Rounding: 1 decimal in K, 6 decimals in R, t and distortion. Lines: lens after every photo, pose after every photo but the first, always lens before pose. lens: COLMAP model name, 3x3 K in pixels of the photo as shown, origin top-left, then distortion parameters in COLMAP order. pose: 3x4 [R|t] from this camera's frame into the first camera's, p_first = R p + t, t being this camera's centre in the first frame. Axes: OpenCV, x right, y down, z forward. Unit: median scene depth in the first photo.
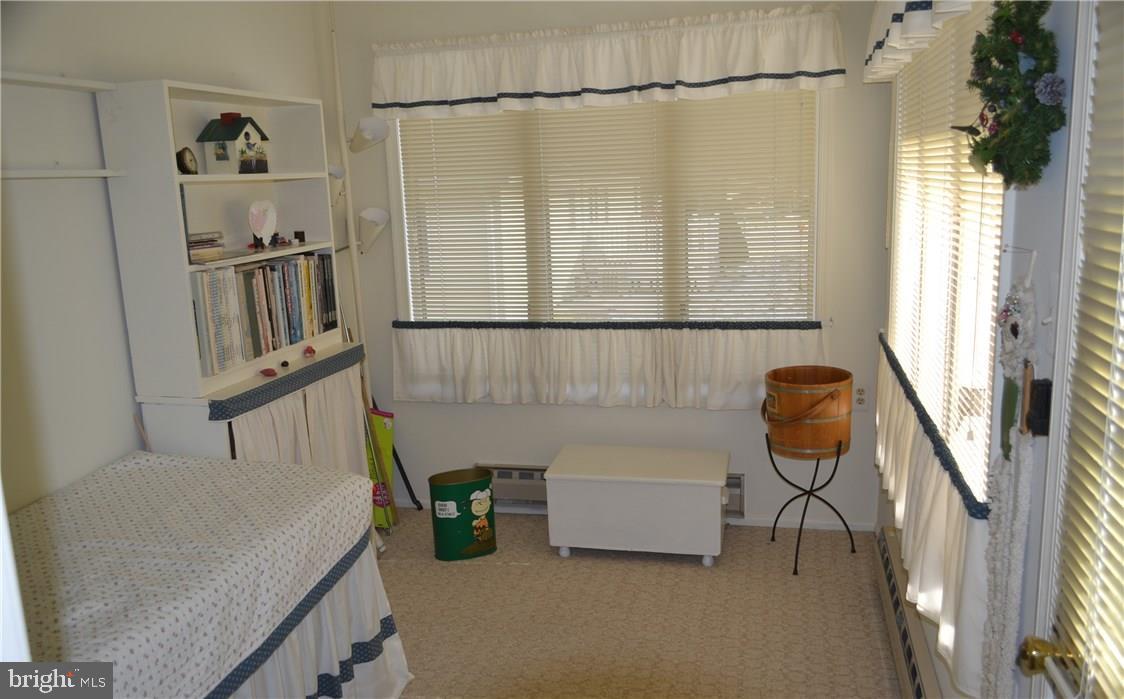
lens RADIAL K [[892.2, 0, 563.7], [0, 892.2, 351.2], [0, 0, 1]] dist [-0.007040, -0.000891]
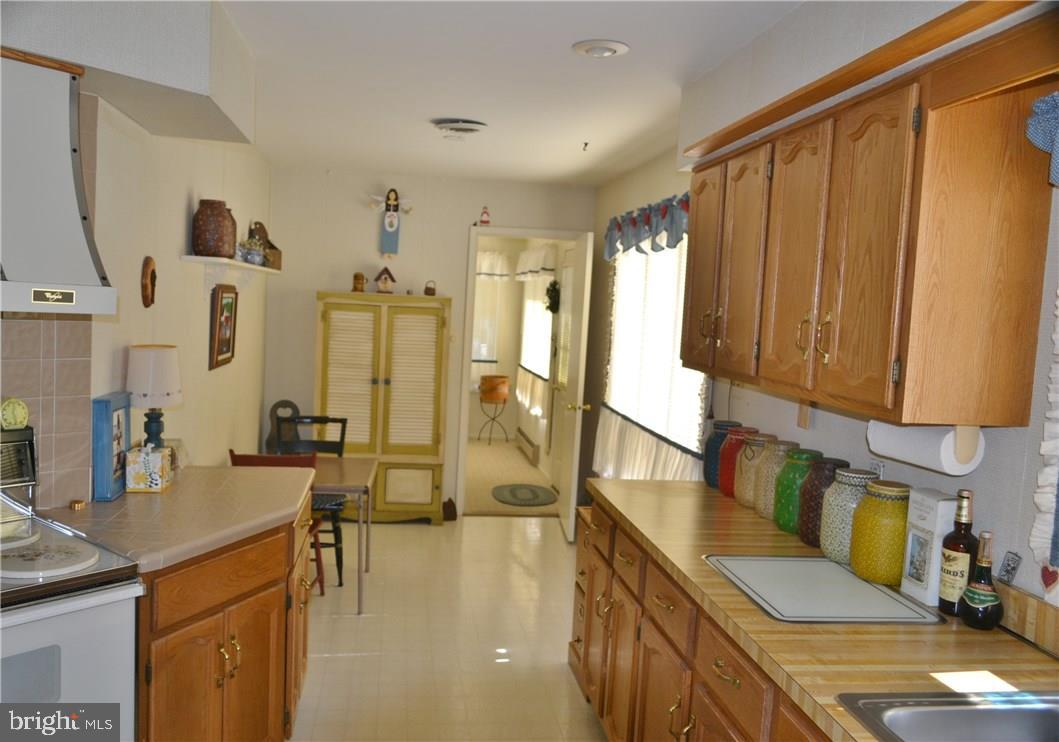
lens RADIAL K [[863.9, 0, 528.7], [0, 863.9, 372.9], [0, 0, 1]] dist [-0.011480, 0.002203]
pose [[0.917960, 0.061973, 0.391803, -0.729960], [-0.016169, 0.992745, -0.119144, 0.350073], [-0.396344, 0.103035, 0.912302, -1.616733]]
